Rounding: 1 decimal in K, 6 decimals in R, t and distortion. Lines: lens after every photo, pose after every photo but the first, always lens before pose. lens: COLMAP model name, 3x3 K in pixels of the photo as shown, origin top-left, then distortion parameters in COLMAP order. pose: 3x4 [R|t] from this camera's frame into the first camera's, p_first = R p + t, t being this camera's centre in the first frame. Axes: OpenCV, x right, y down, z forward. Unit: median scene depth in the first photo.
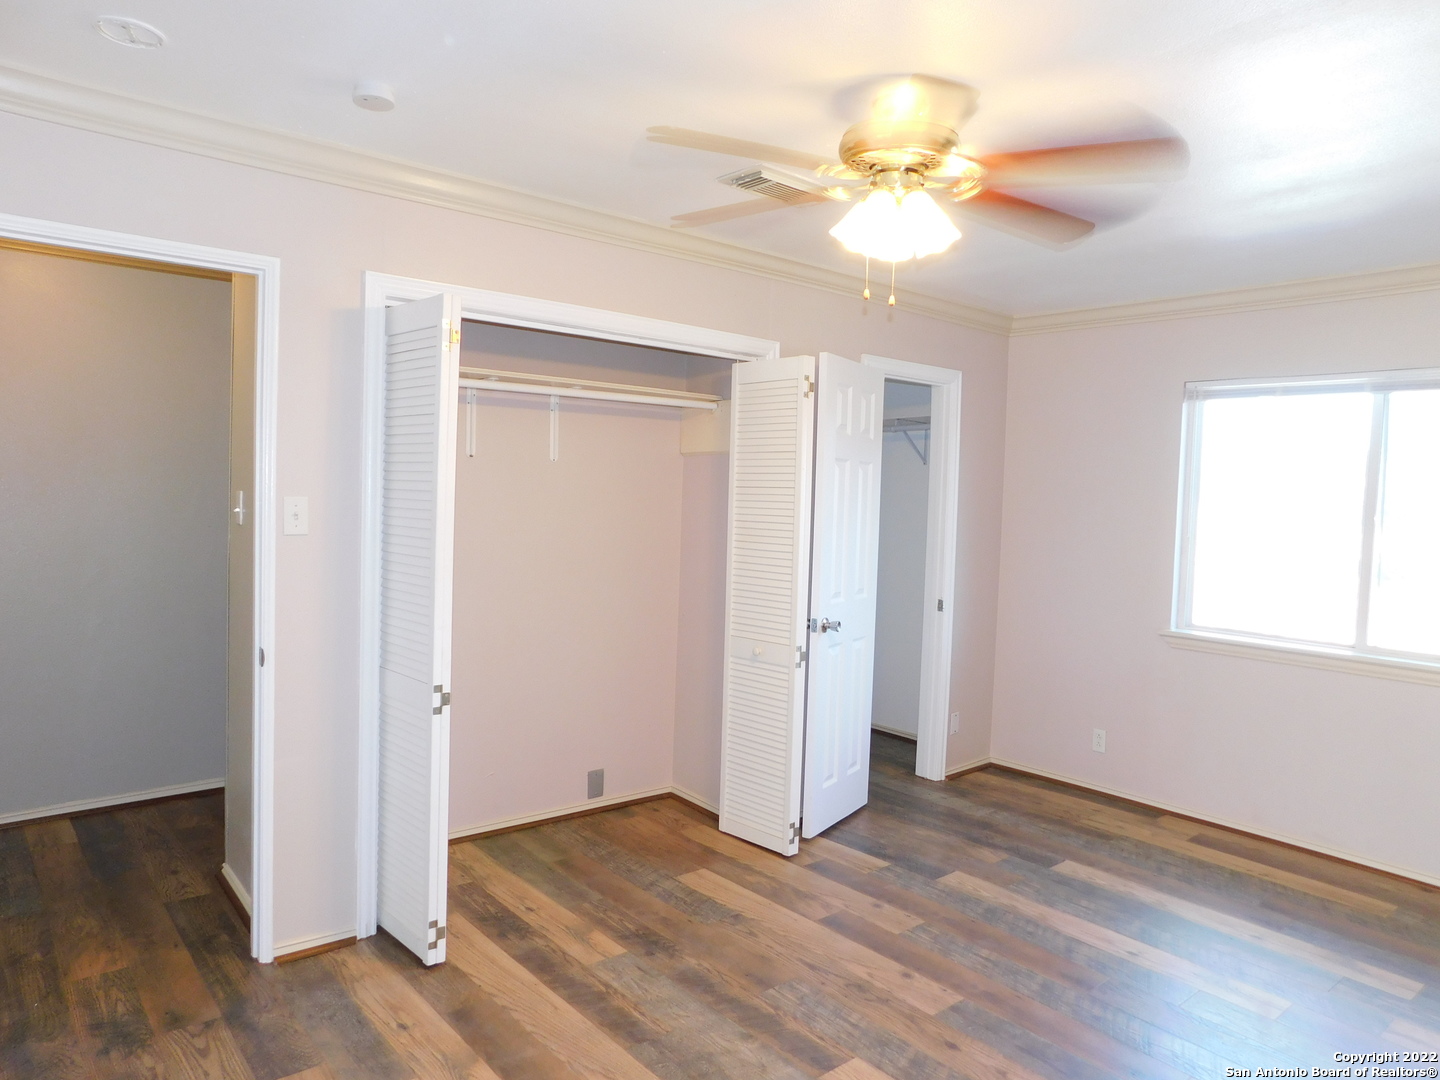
lens RADIAL K [[957.7, 0, 726.9], [0, 957.7, 541.0], [0, 0, 1]] dist [-0.024192, 0.017003]
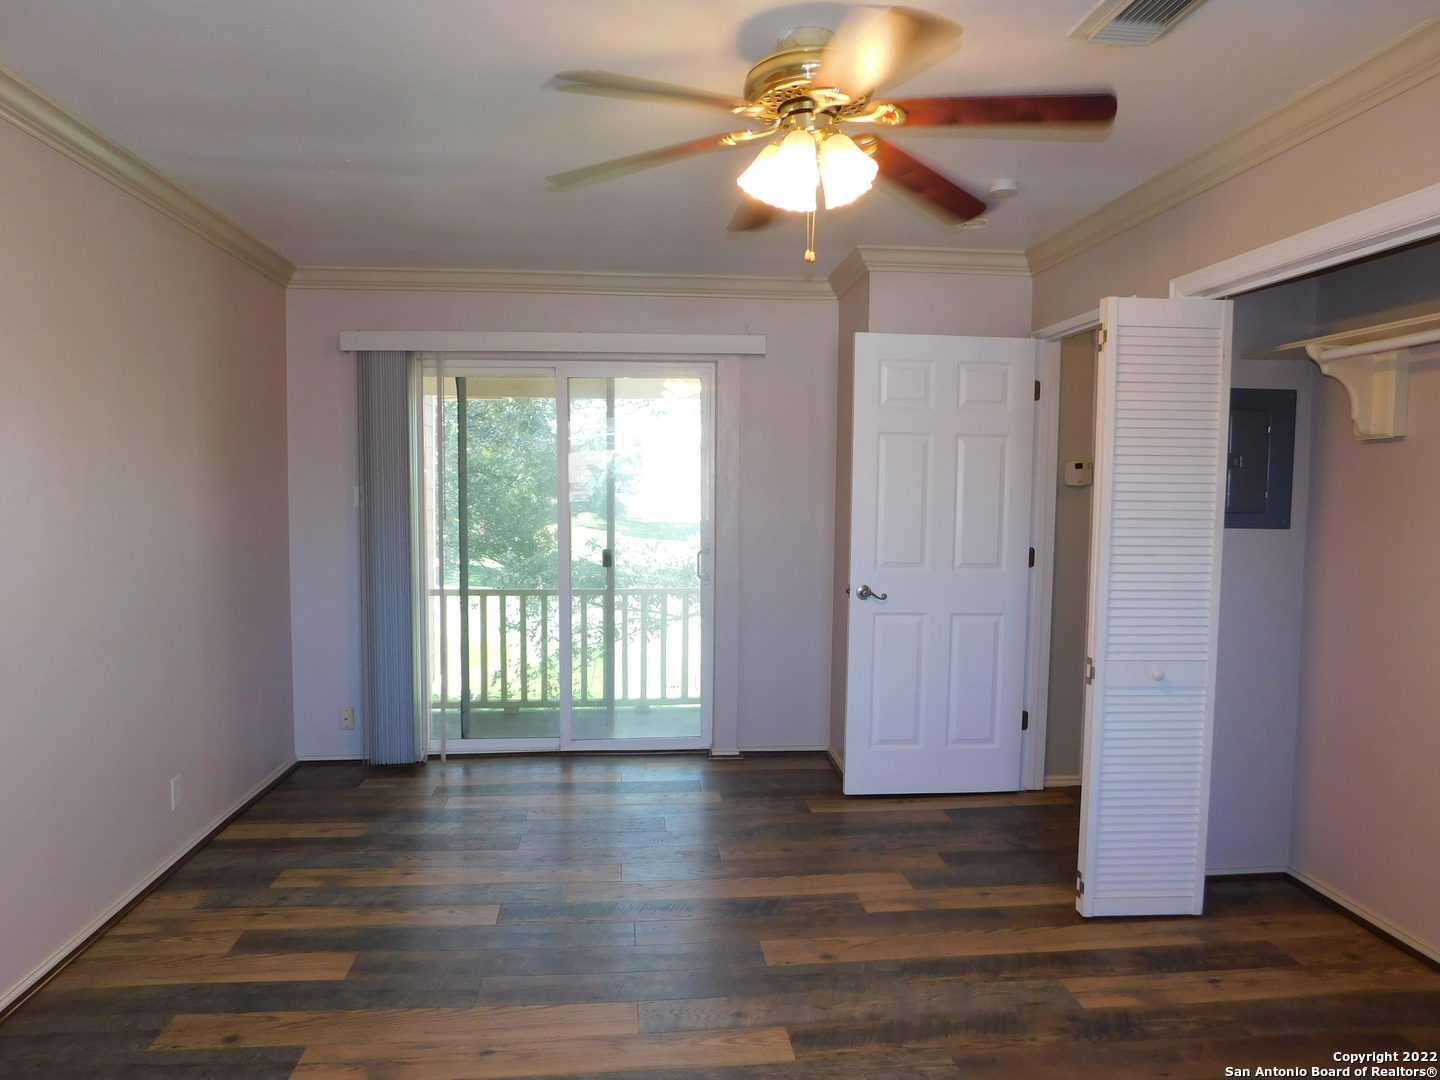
lens RADIAL K [[957.7, 0, 722.0], [0, 957.7, 541.3], [0, 0, 1]] dist [-0.024192, 0.017003]
pose [[-0.563124, 0.019139, -0.826151, 0.801814], [-0.063882, 0.995732, 0.066611, -0.032947], [0.823900, 0.090287, -0.559498, 1.187273]]
